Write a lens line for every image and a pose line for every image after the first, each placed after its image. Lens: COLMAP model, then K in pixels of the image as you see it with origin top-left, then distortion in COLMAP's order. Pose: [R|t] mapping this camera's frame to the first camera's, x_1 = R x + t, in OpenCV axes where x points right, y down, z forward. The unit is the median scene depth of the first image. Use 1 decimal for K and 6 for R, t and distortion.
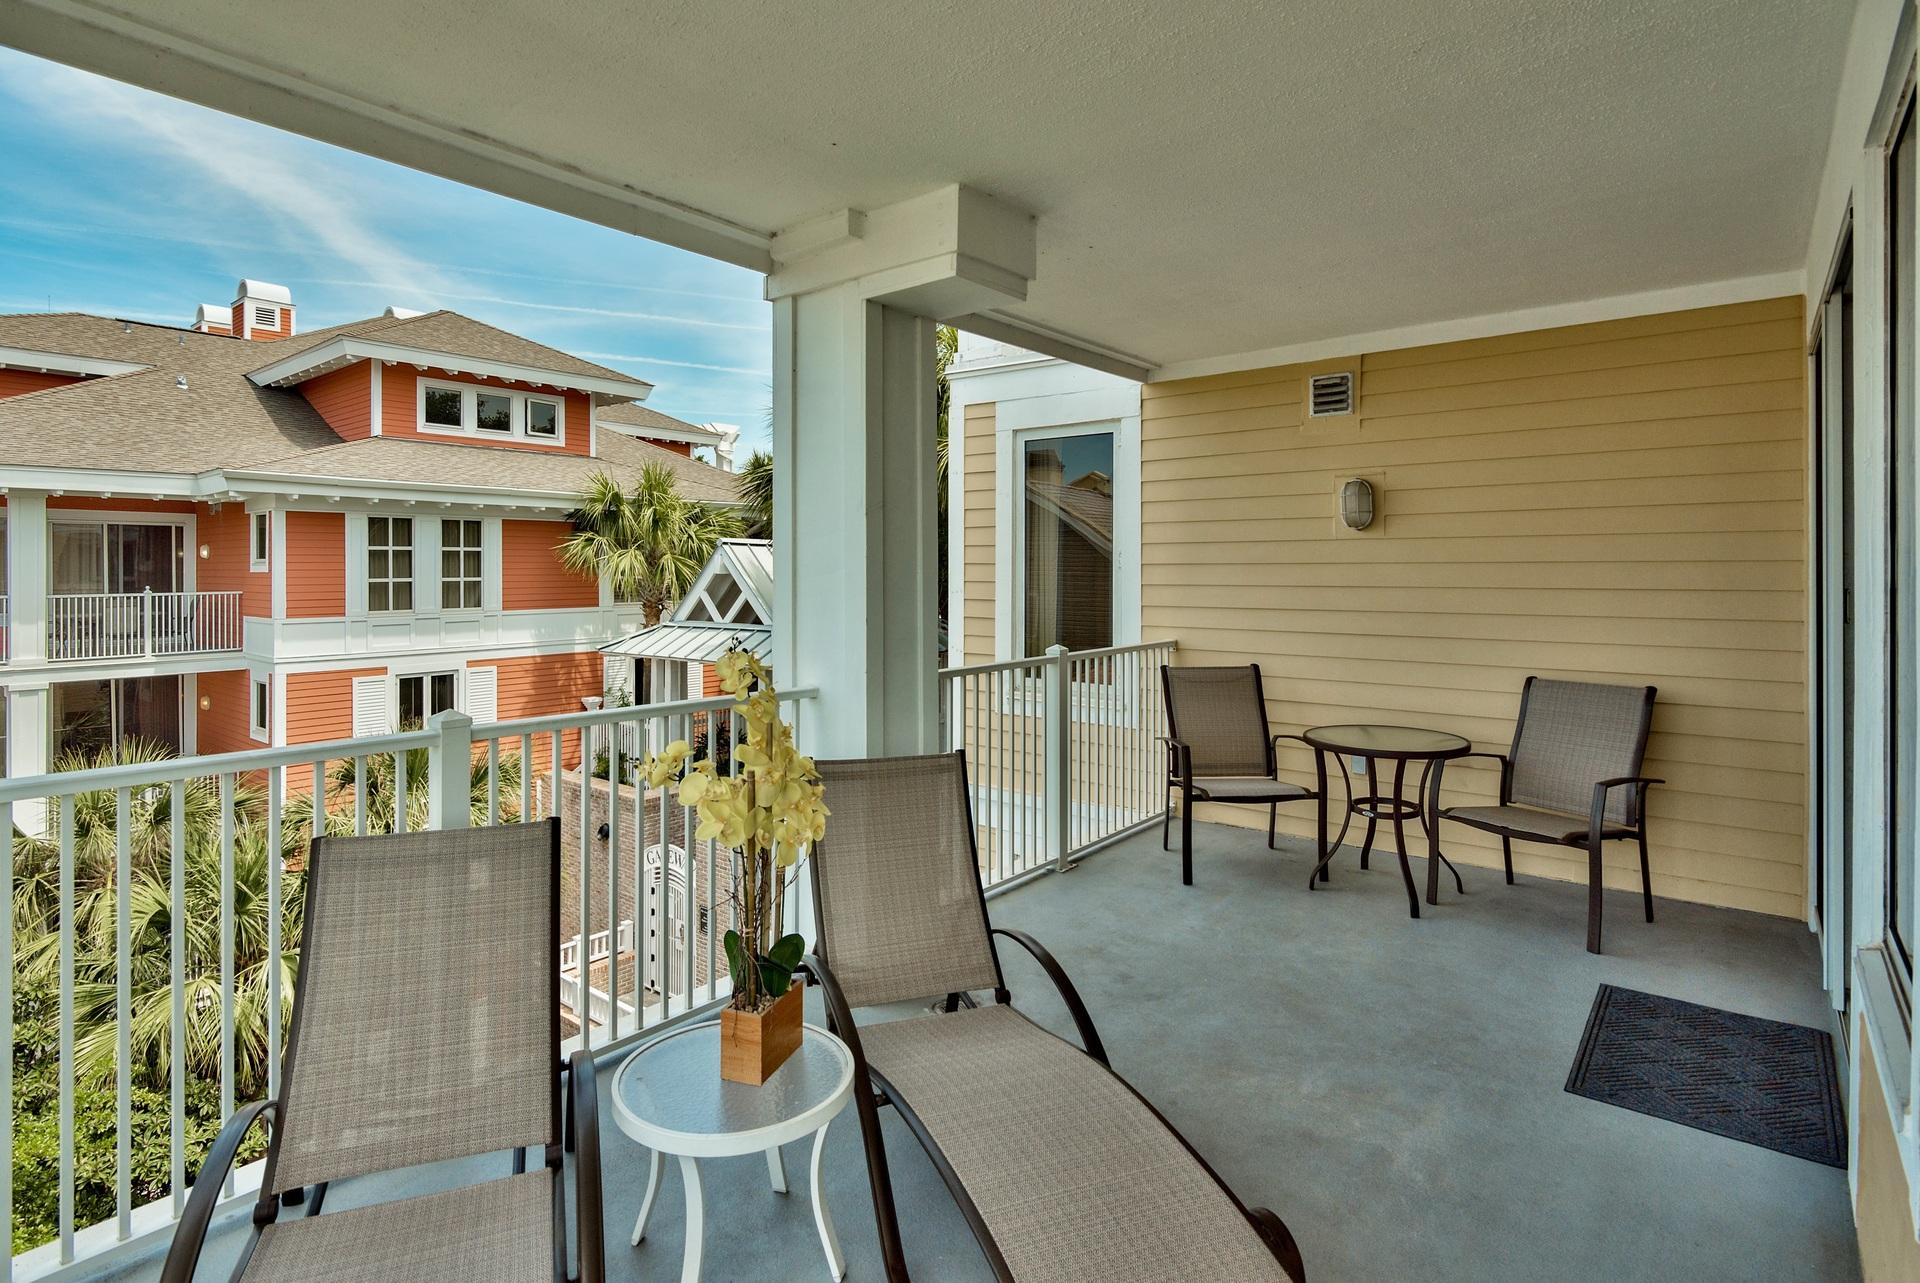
lens RADIAL K [[1008.3, 0, 924.0], [0, 1008.3, 562.1], [0, 0, 1]] dist [-0.001901, -0.000518]
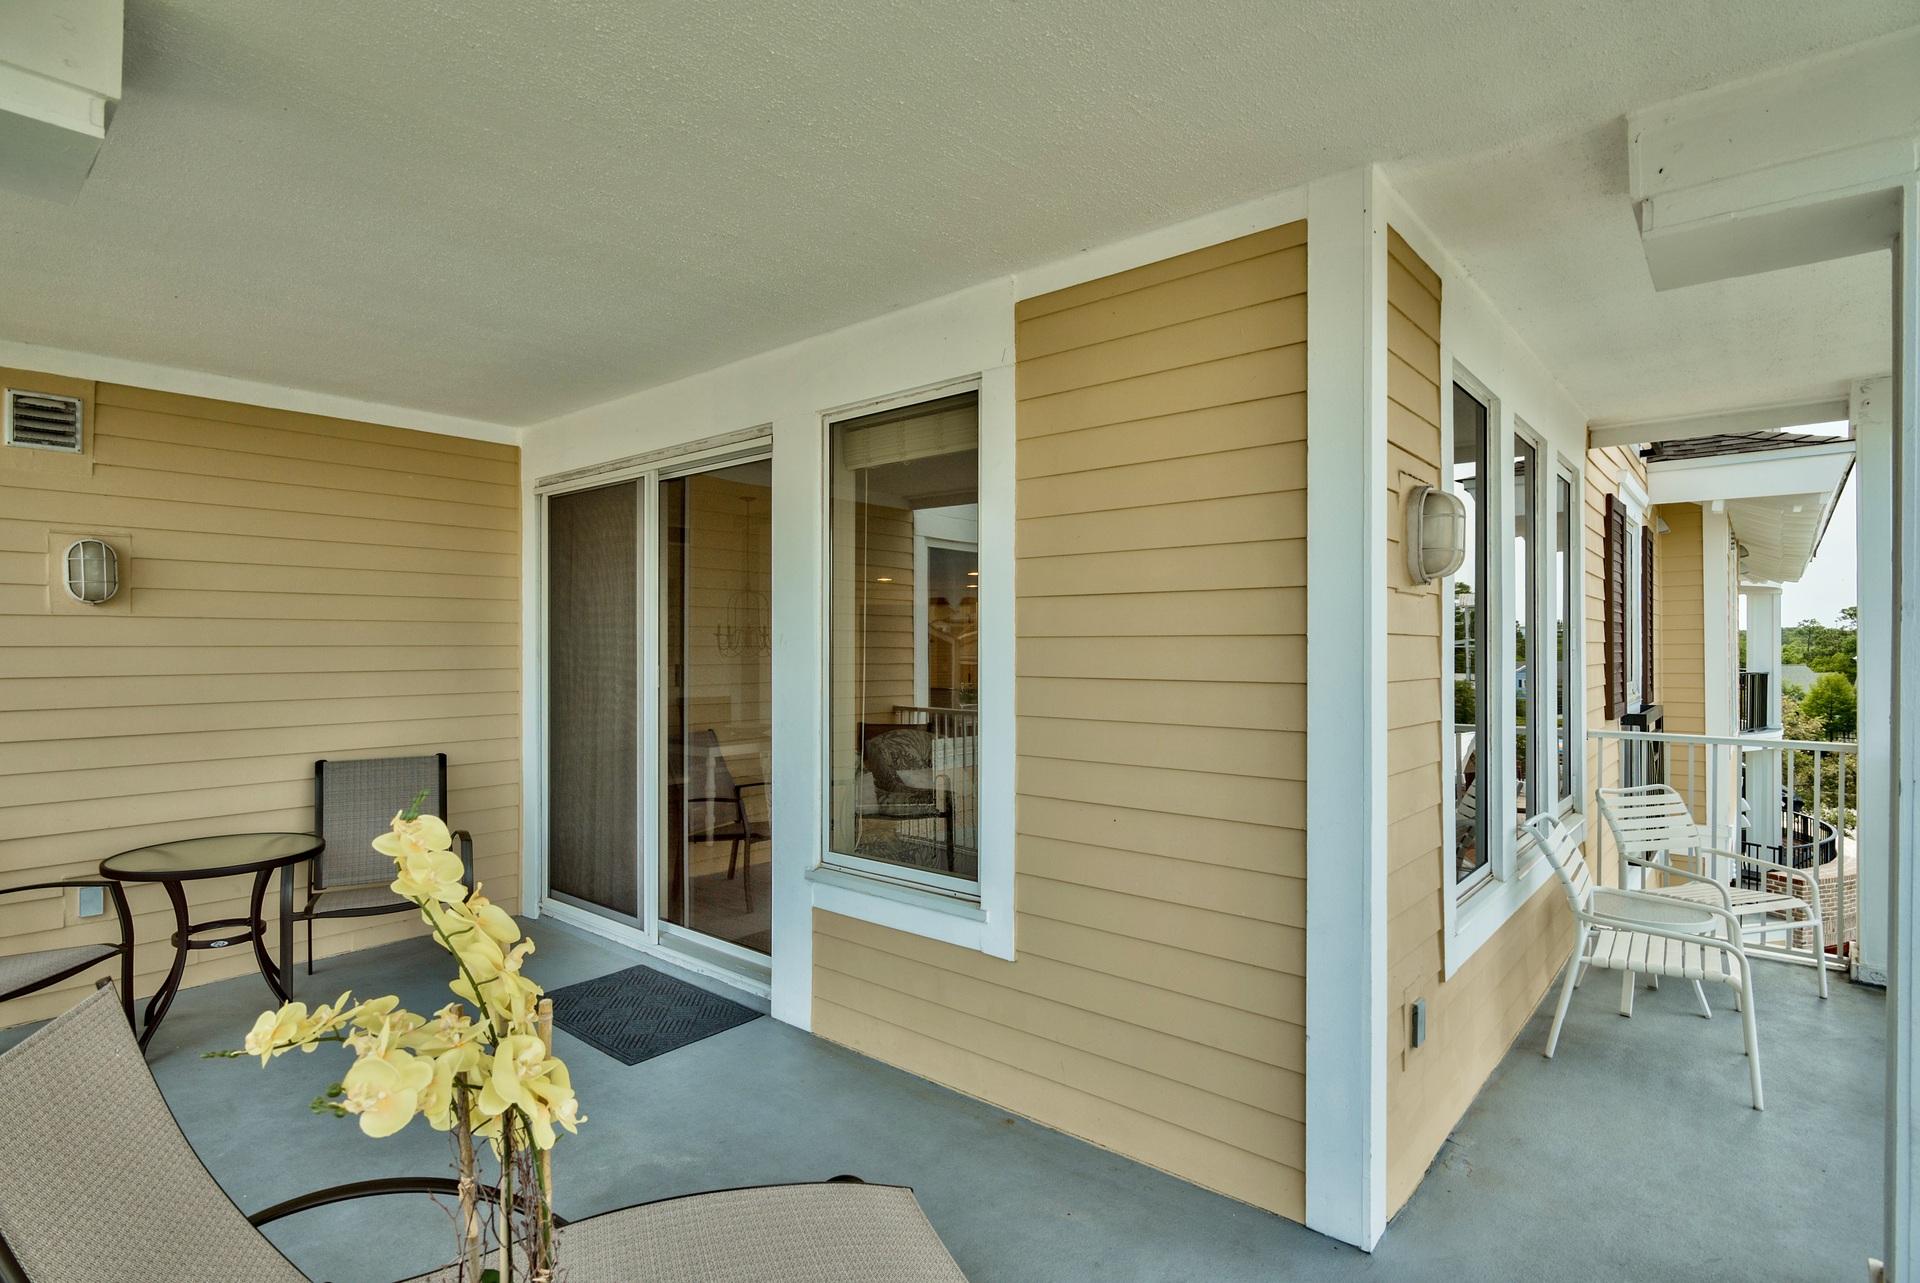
lens RADIAL K [[956.6, 0, 963.0], [0, 956.6, 648.2], [0, 0, 1]] dist [0.000280, 0.000020]
pose [[0.006030, 0.001495, 0.999981, -0.323053], [0.003484, 0.999993, -0.001517, 0.005846], [-0.999976, 0.003493, 0.006025, 0.337796]]
